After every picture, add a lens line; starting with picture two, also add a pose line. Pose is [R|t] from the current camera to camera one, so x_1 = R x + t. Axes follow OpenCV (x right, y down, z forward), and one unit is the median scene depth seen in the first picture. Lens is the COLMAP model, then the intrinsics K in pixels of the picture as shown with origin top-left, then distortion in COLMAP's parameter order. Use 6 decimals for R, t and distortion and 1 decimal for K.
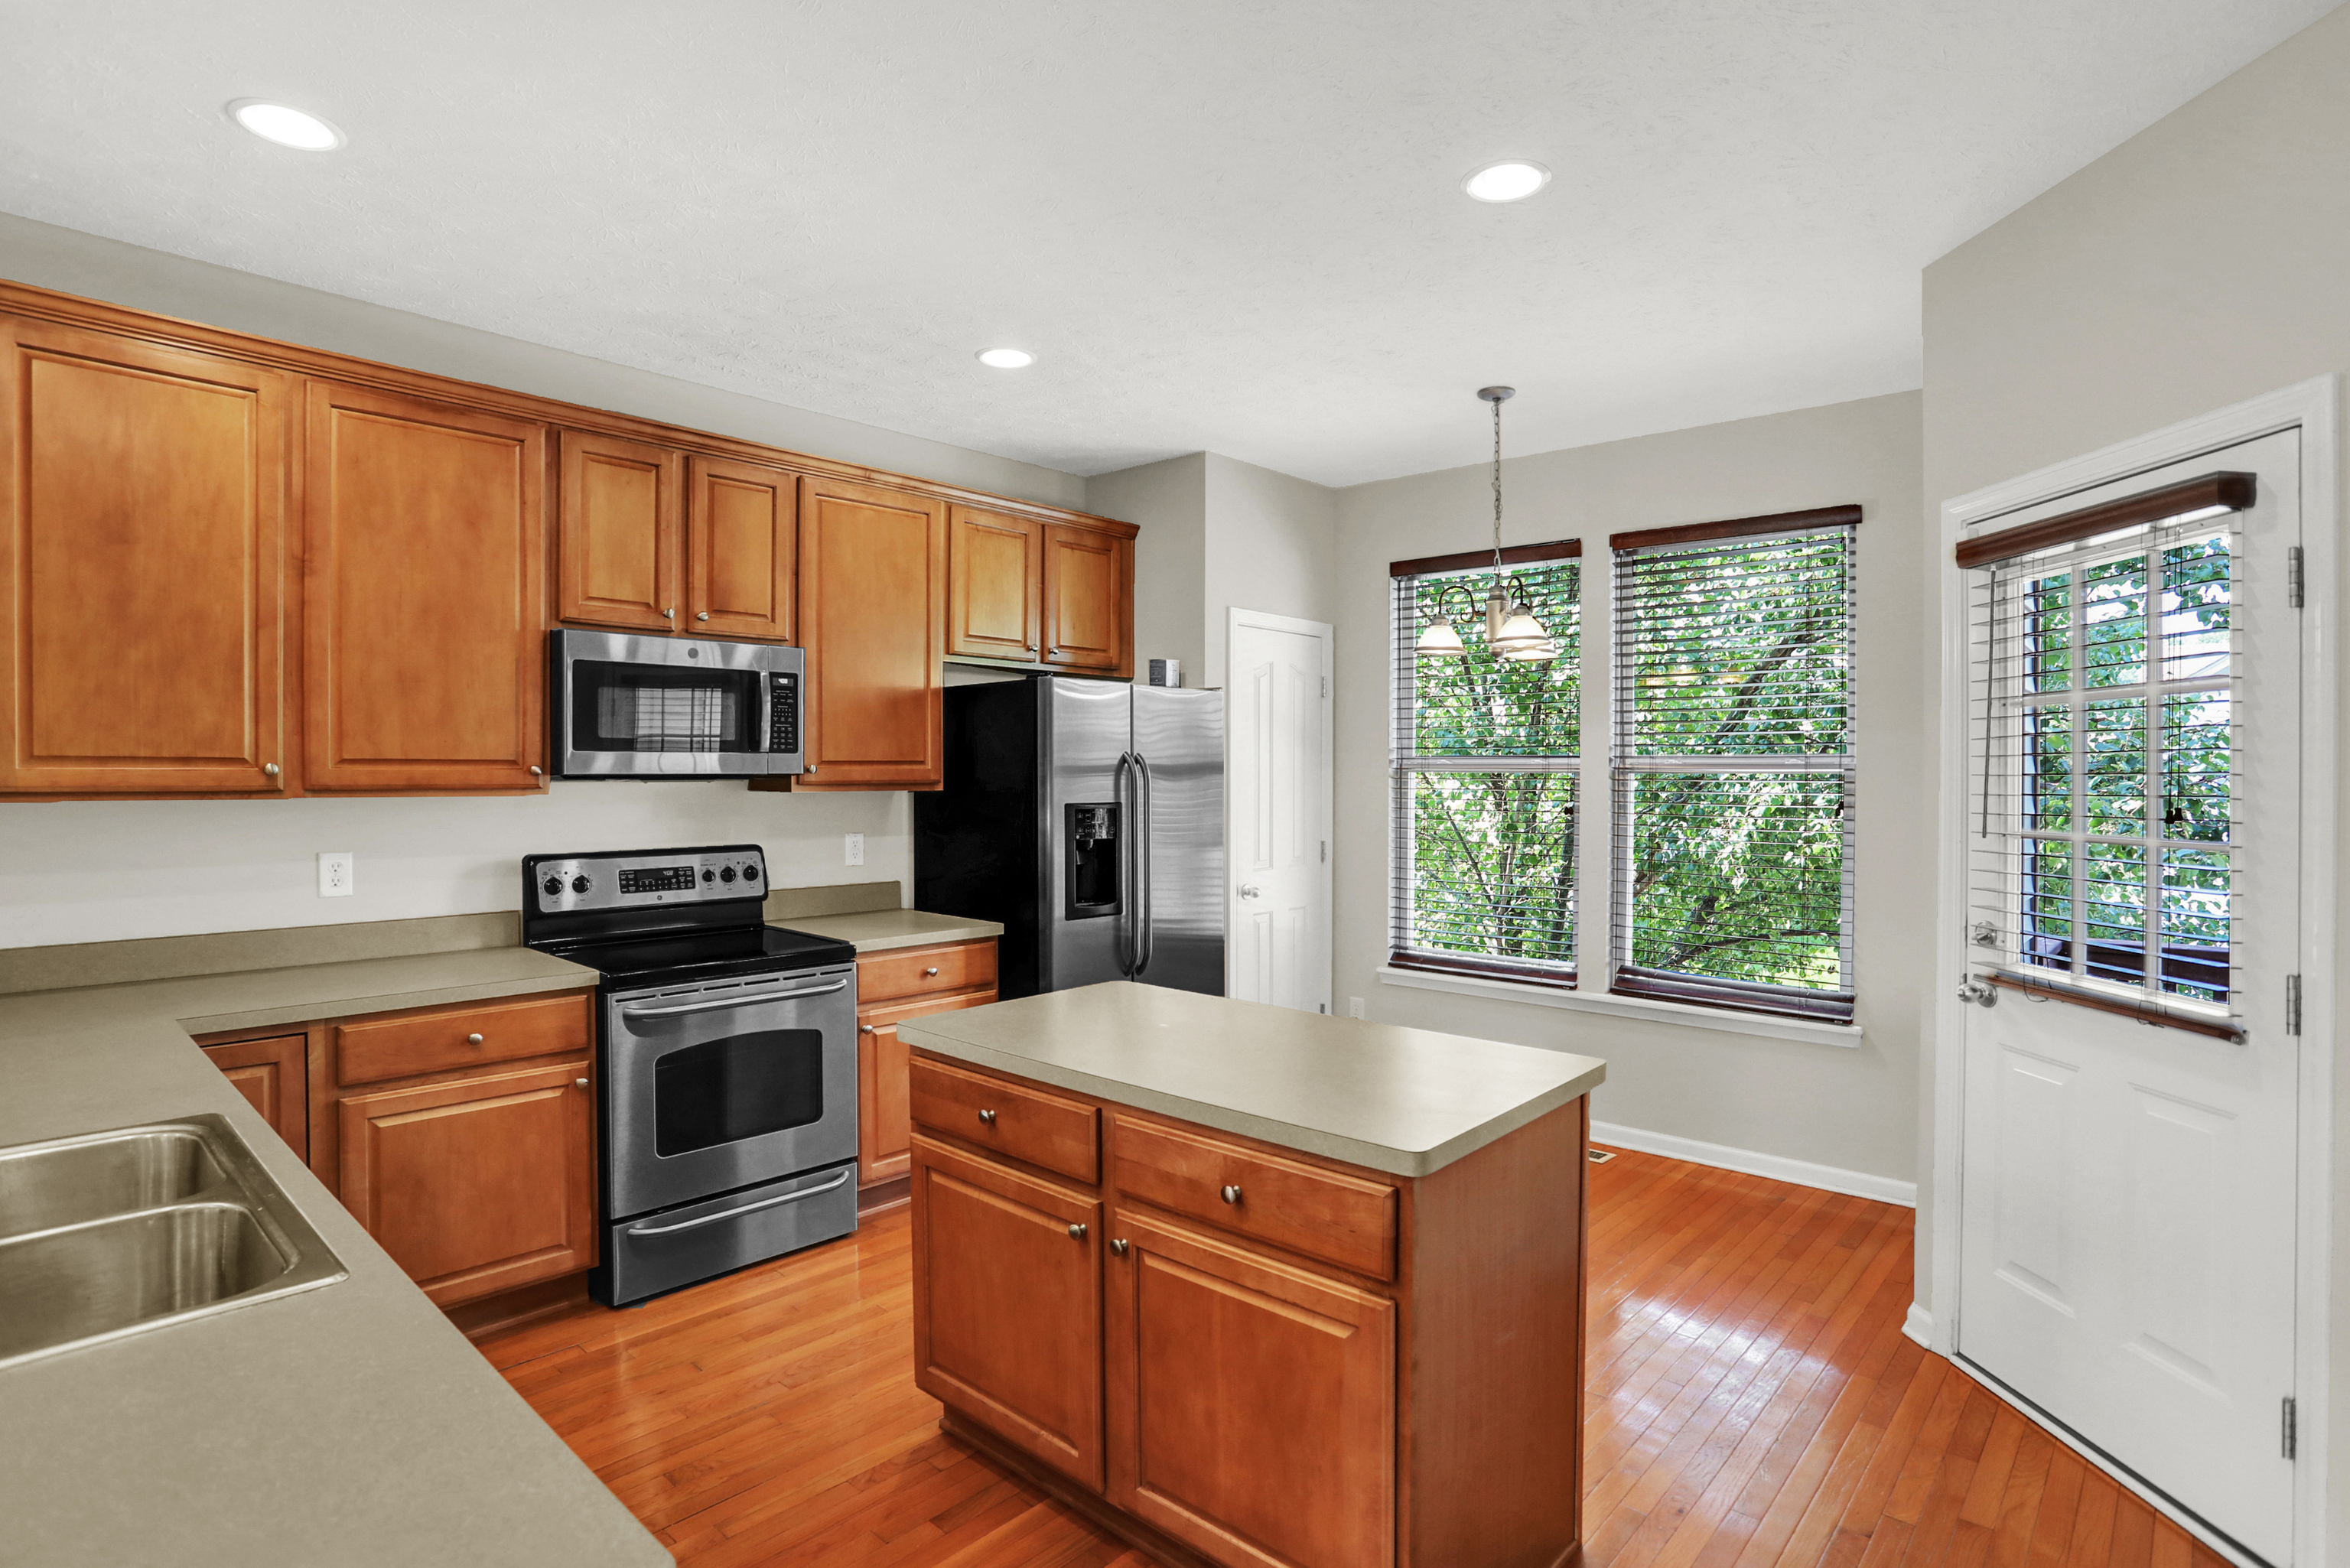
lens RADIAL K [[1178.7, 0, 1184.2], [0, 1178.7, 779.6], [0, 0, 1]] dist [-0.048636, 0.015337]
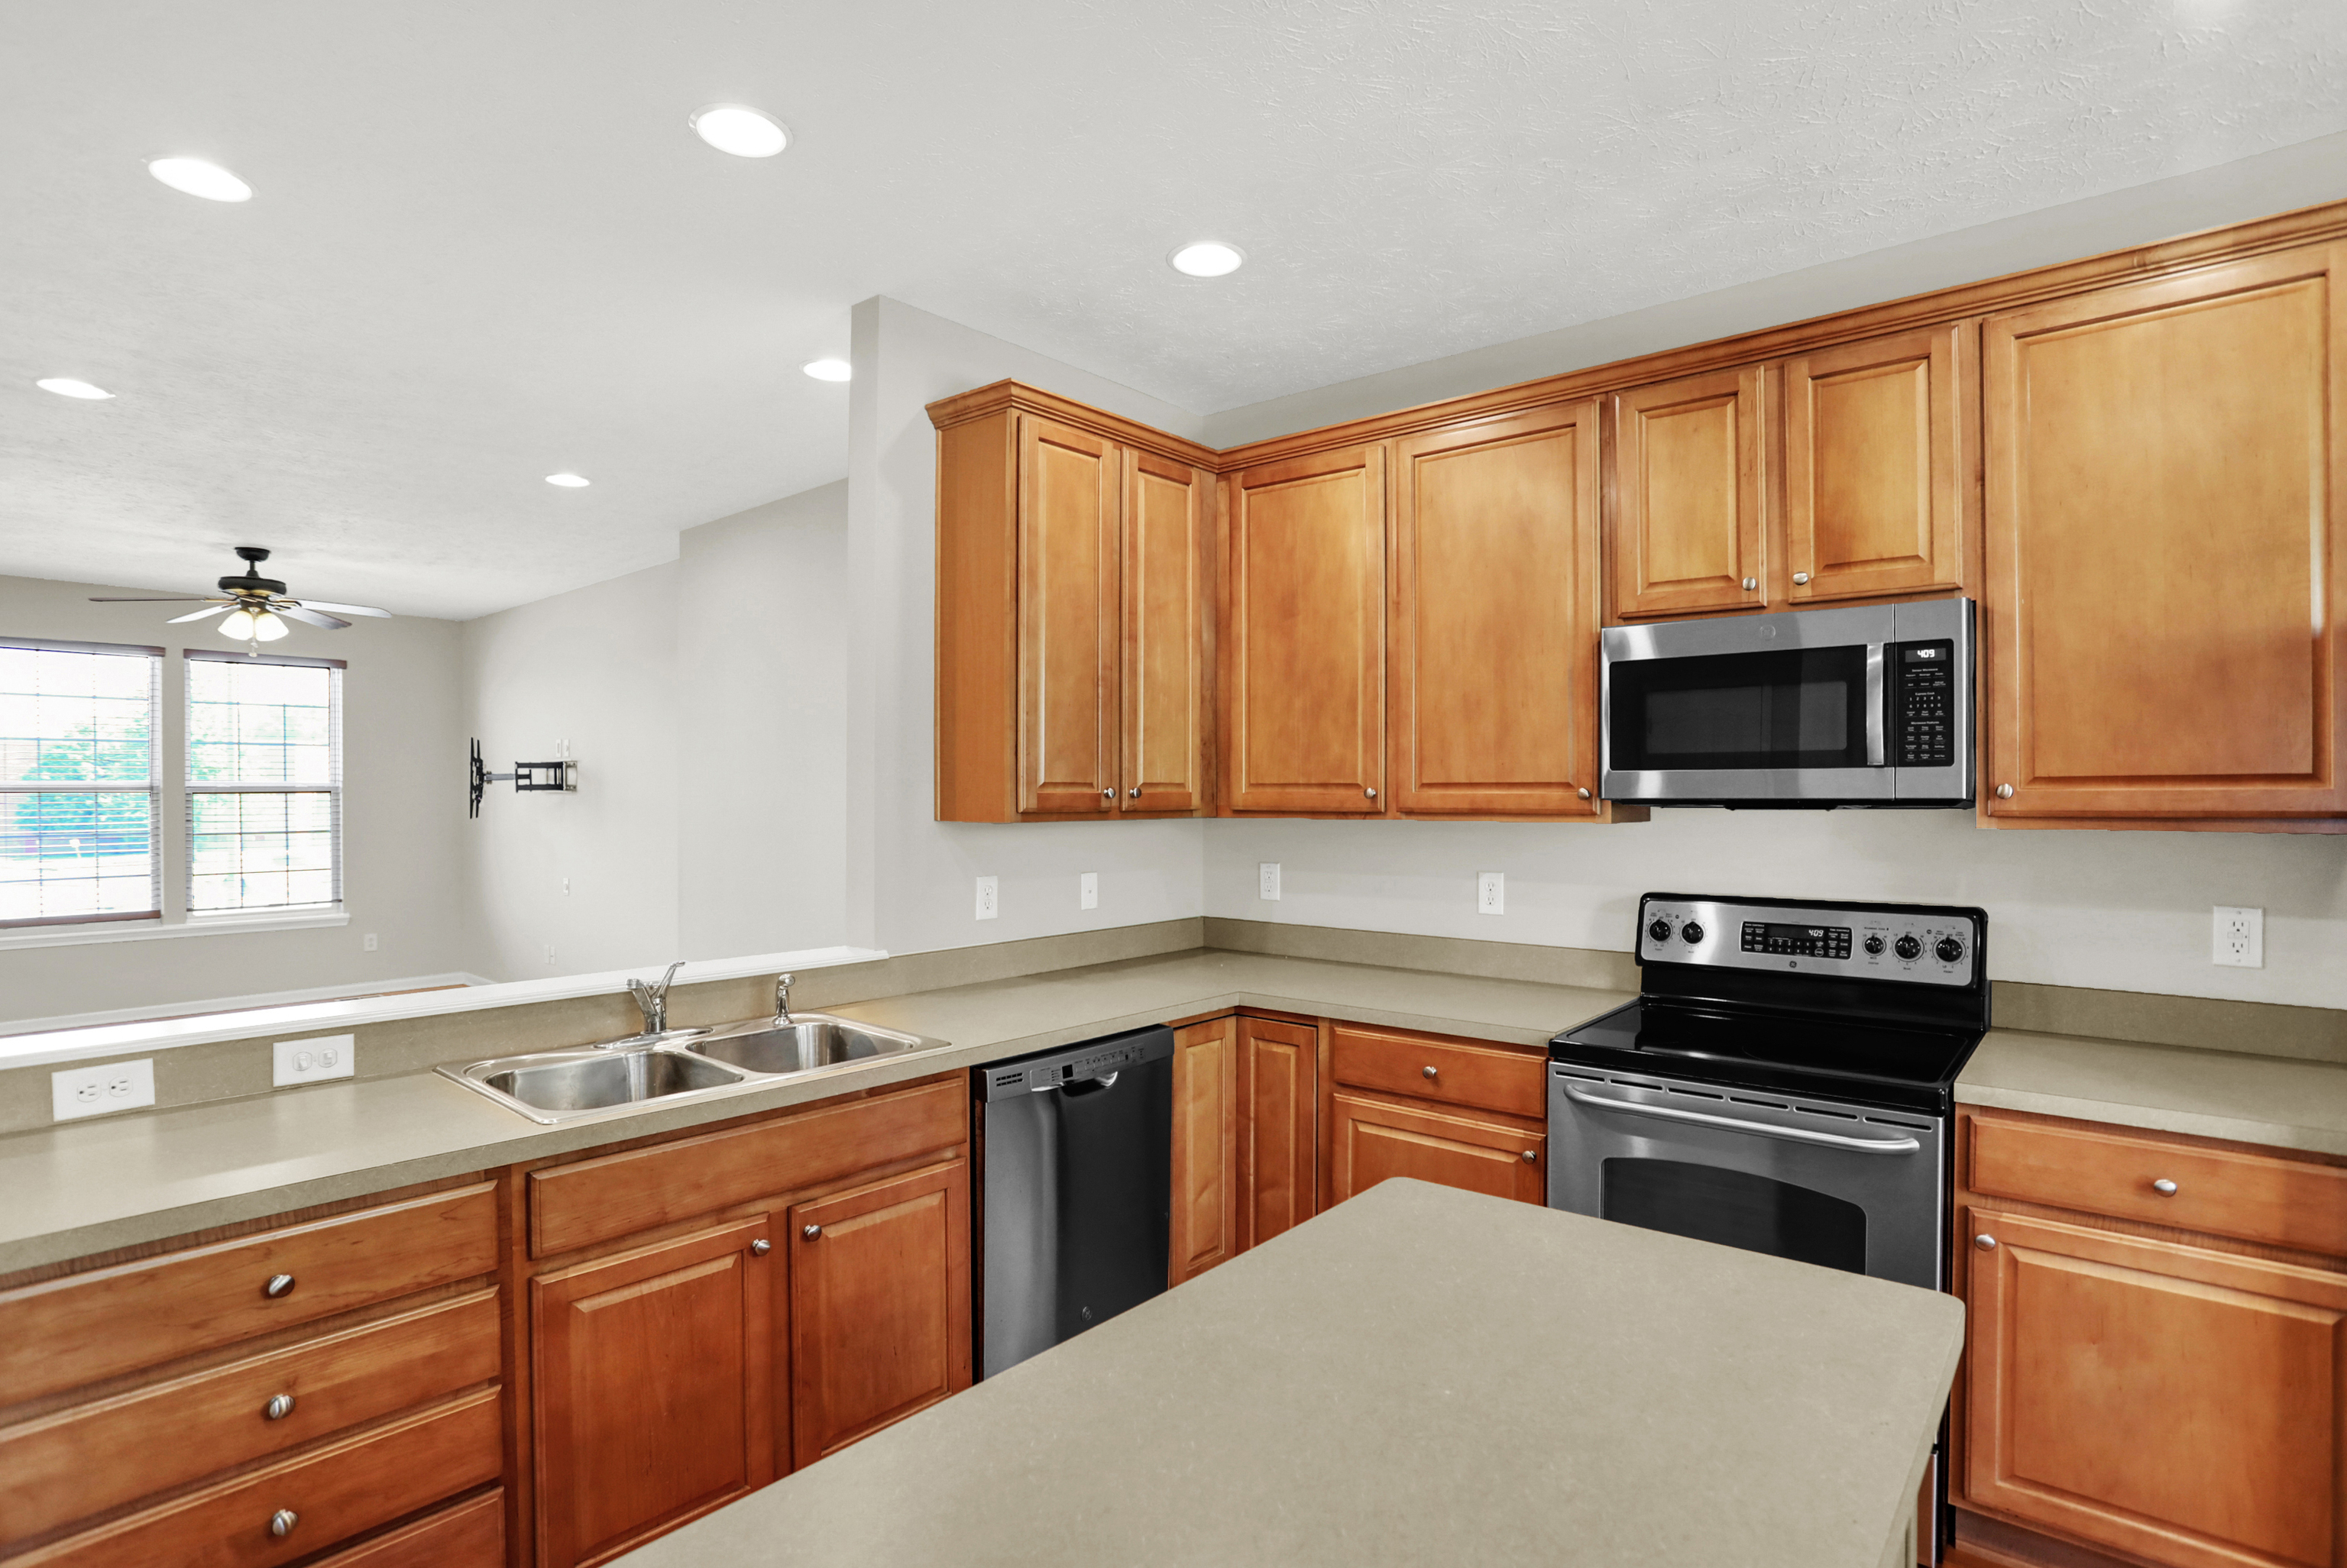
lens RADIAL K [[1177.0, 0, 1194.0], [0, 1177.0, 794.9], [0, 0, 1]] dist [-0.048636, 0.015337]
pose [[0.050537, 0.002045, -0.998720, 0.308532], [-0.005503, 0.999983, 0.001770, -0.006921], [0.998707, 0.005406, 0.050547, 0.658296]]
